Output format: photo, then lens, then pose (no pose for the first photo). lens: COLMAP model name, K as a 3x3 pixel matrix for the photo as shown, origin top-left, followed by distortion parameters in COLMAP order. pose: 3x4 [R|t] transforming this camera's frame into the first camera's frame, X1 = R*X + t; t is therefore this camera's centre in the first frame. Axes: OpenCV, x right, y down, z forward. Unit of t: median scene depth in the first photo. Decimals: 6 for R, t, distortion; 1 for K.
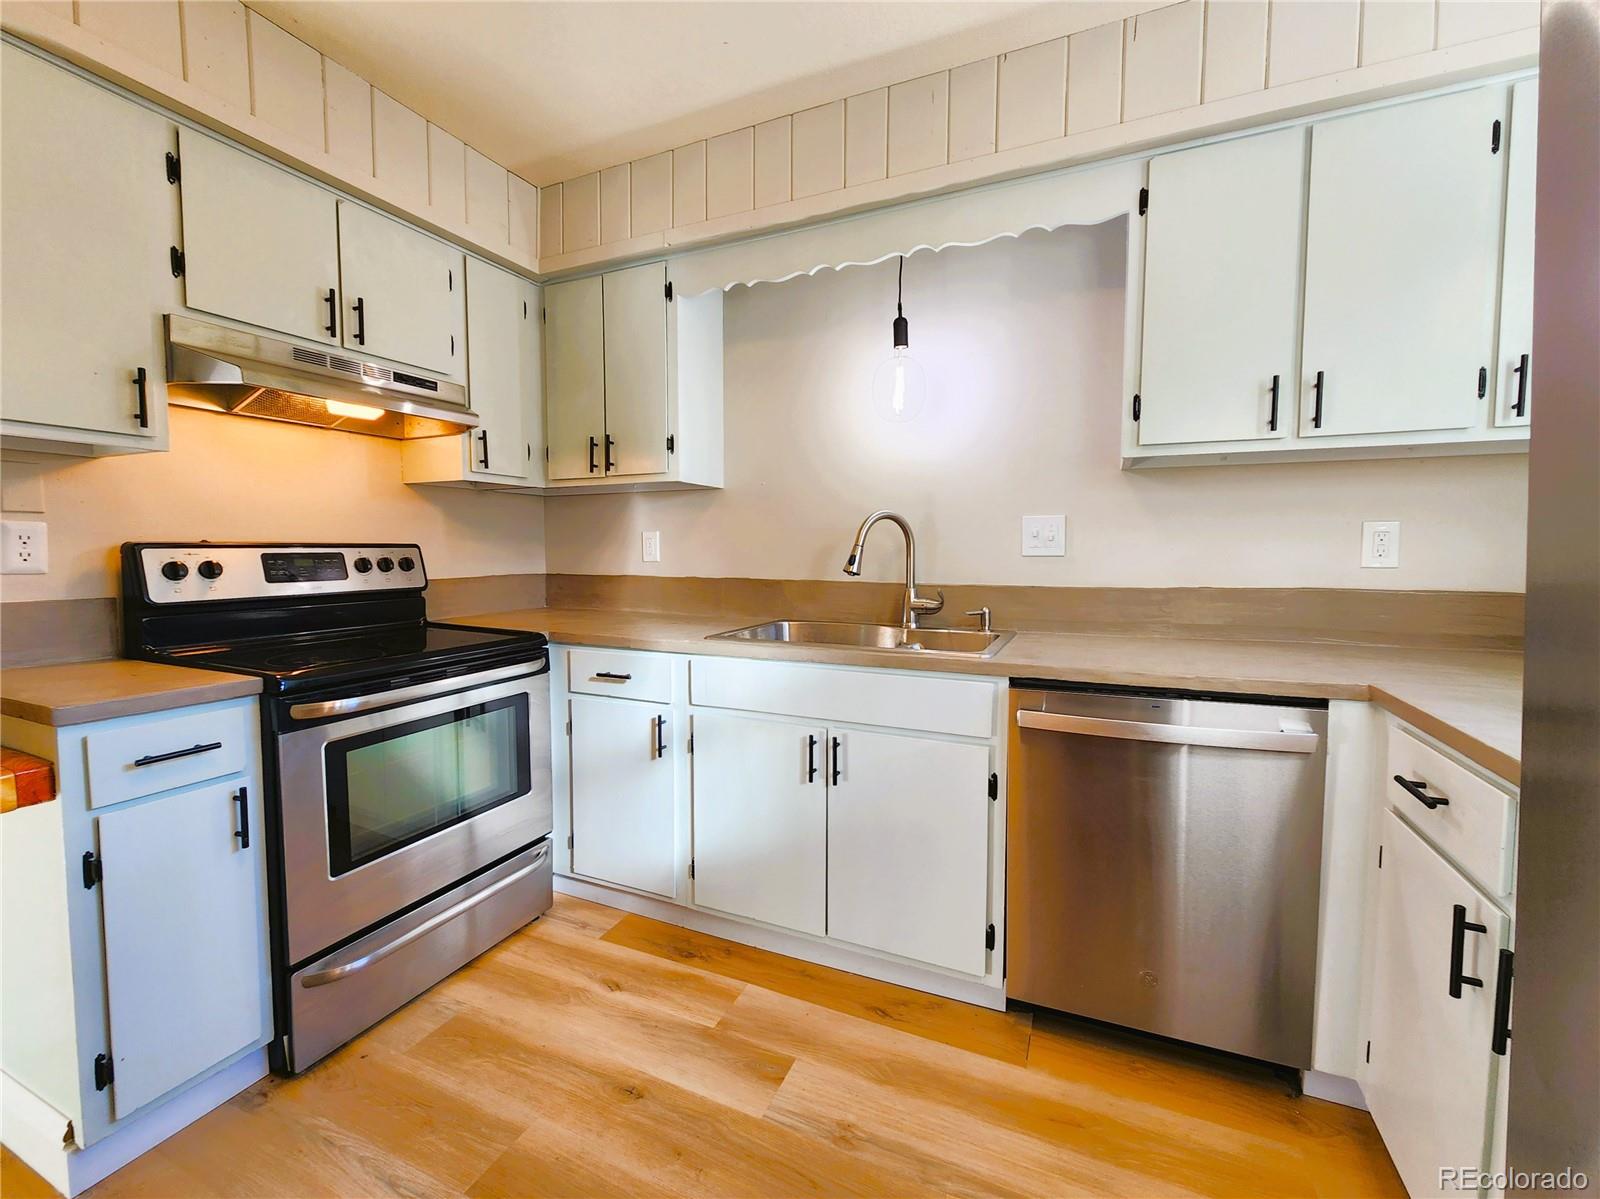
lens RADIAL K [[666.4, 0, 800.0], [0, 666.4, 588.2], [0, 0, 1]] dist [-0.000558, -0.000264]
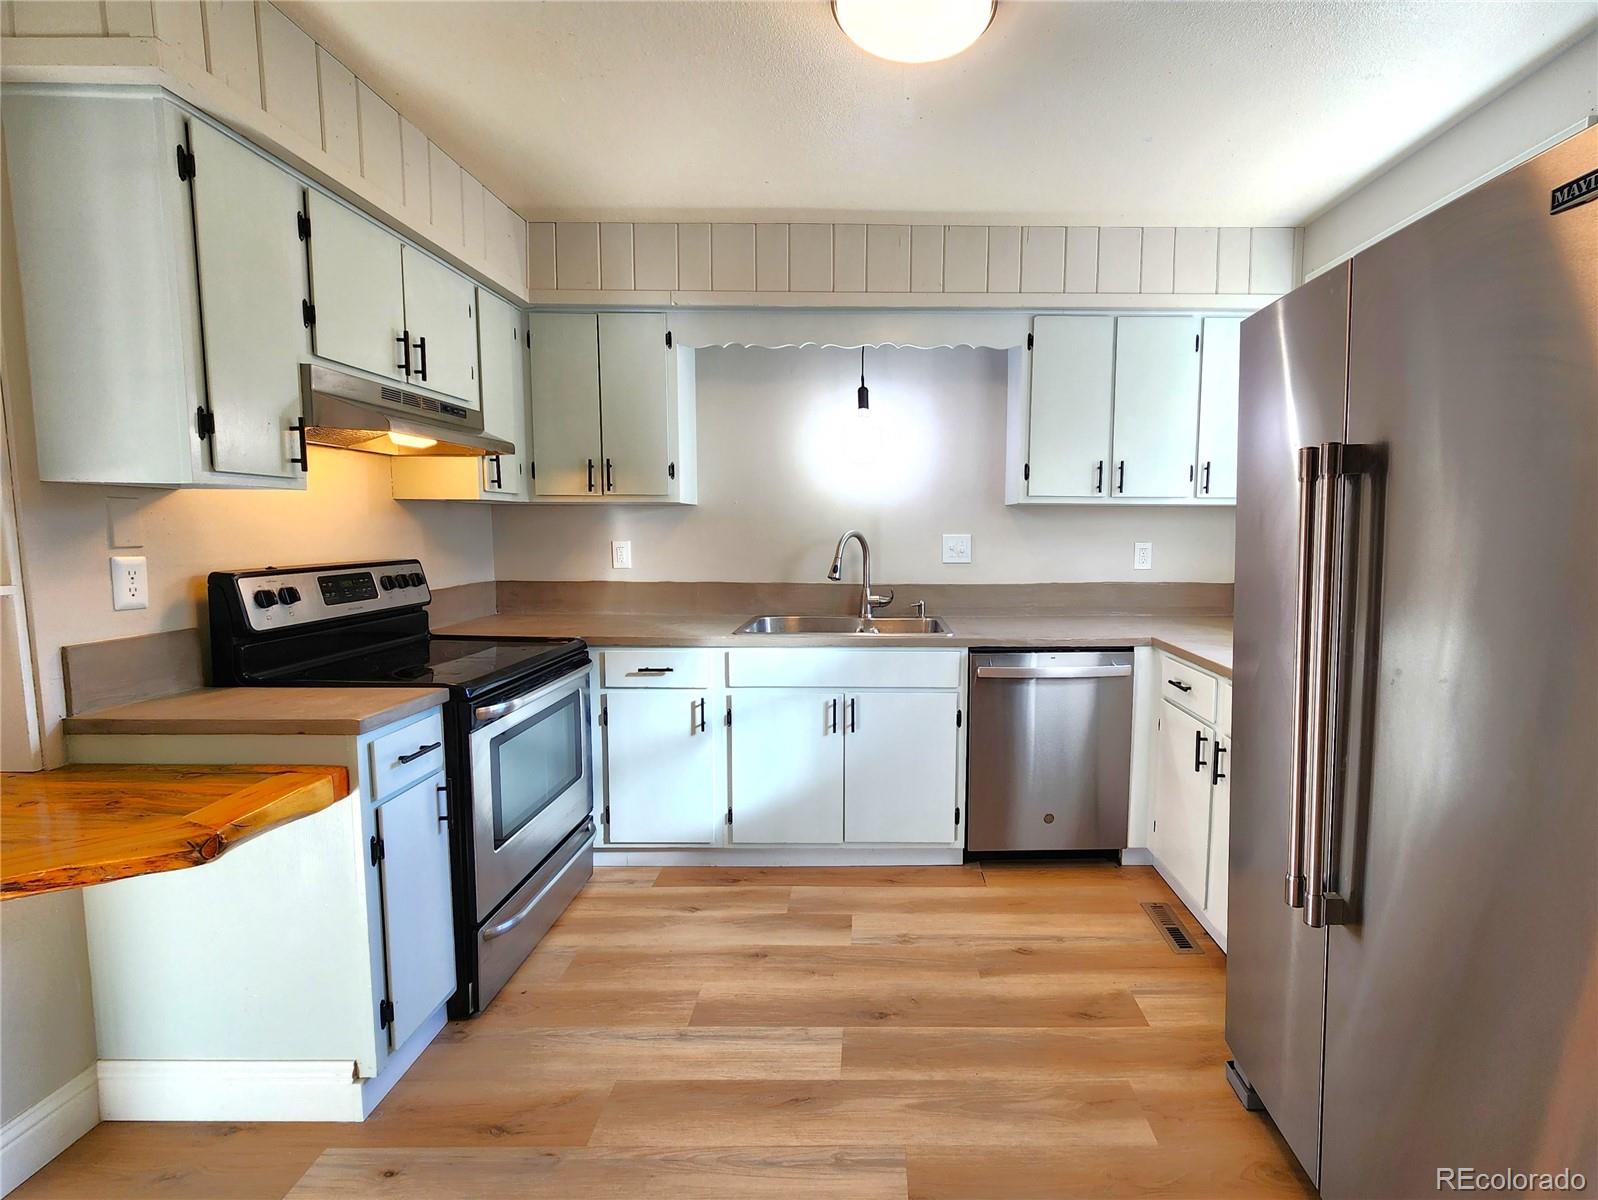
lens RADIAL K [[715.0, 0, 877.4], [0, 715.0, 590.8], [0, 0, 1]] dist [-0.000094, -0.000215]
pose [[0.909344, -0.033397, 0.414703, -0.490917], [0.020742, 0.999173, 0.034983, -0.052349], [-0.415528, -0.023210, 0.909284, -0.369874]]
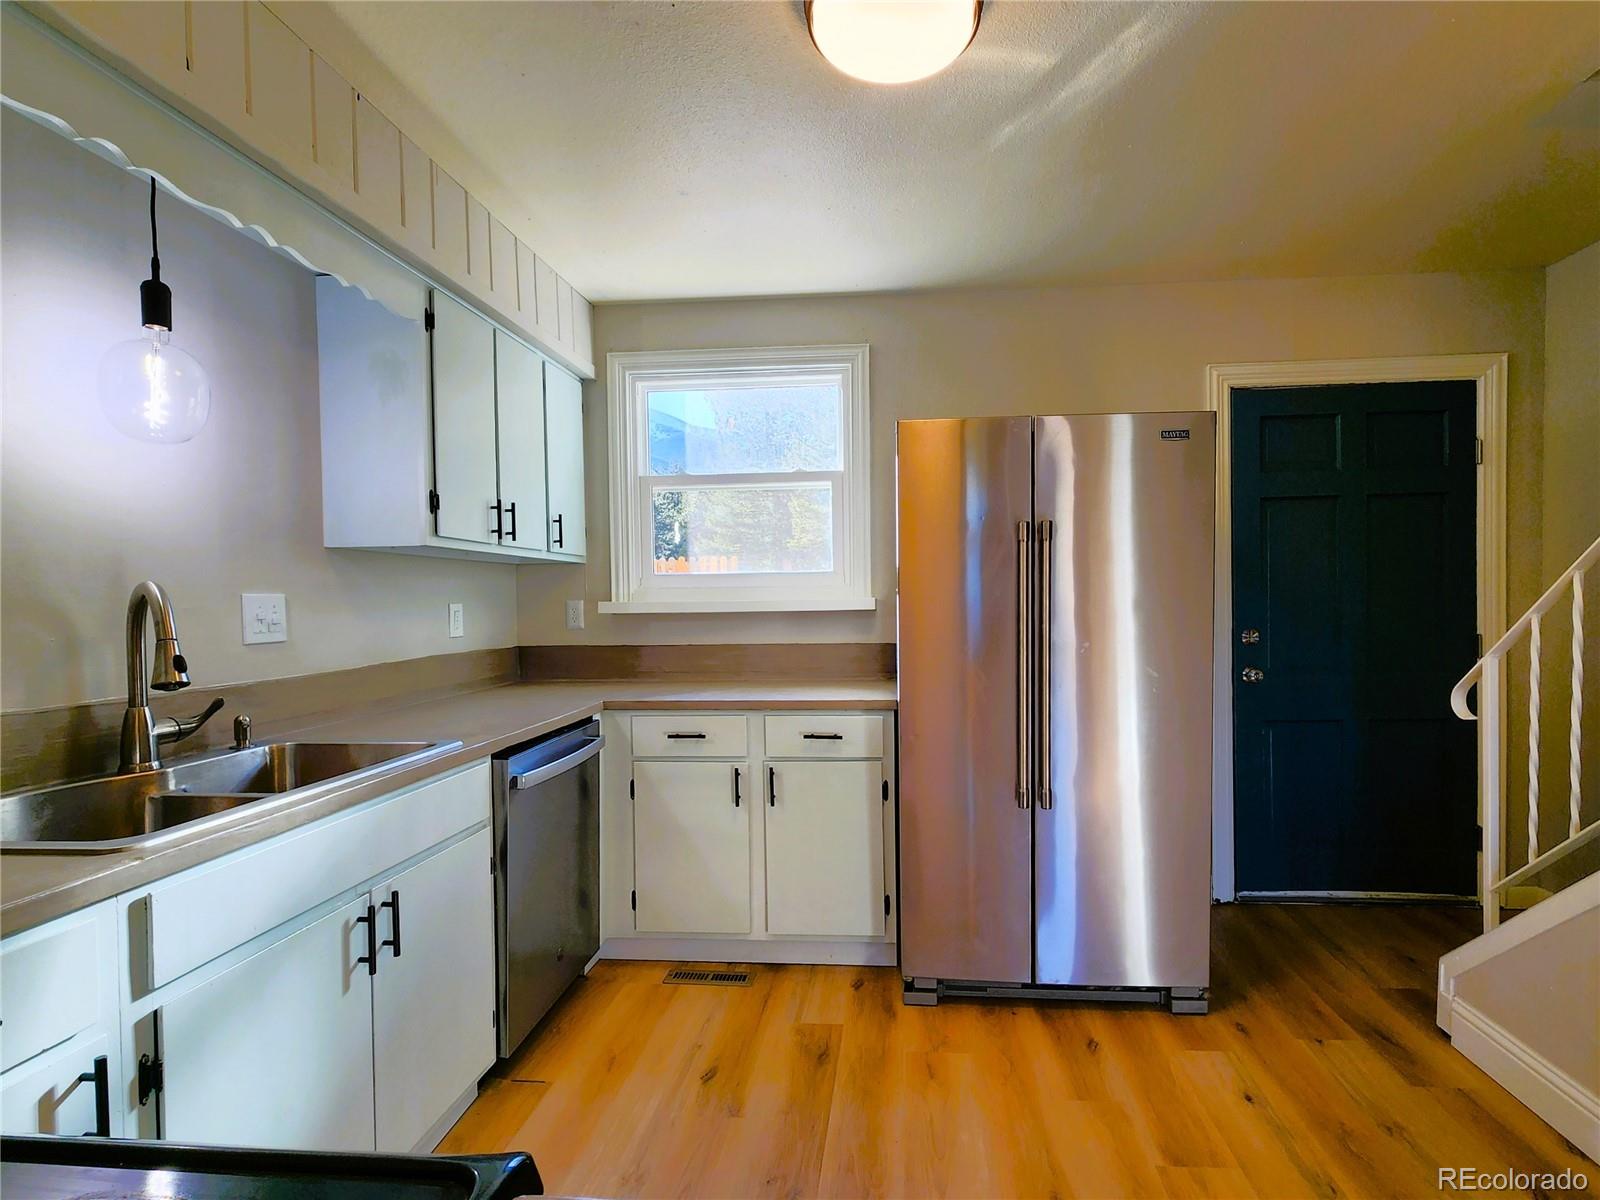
lens RADIAL K [[778.6, 0, 851.0], [0, 778.6, 619.8], [0, 0, 1]] dist [-0.005192, -0.000574]
pose [[-0.335840, -0.019674, 0.941714, -0.884420], [0.073792, 0.996160, 0.047128, -0.078902], [-0.939024, 0.085318, -0.333099, 0.739896]]
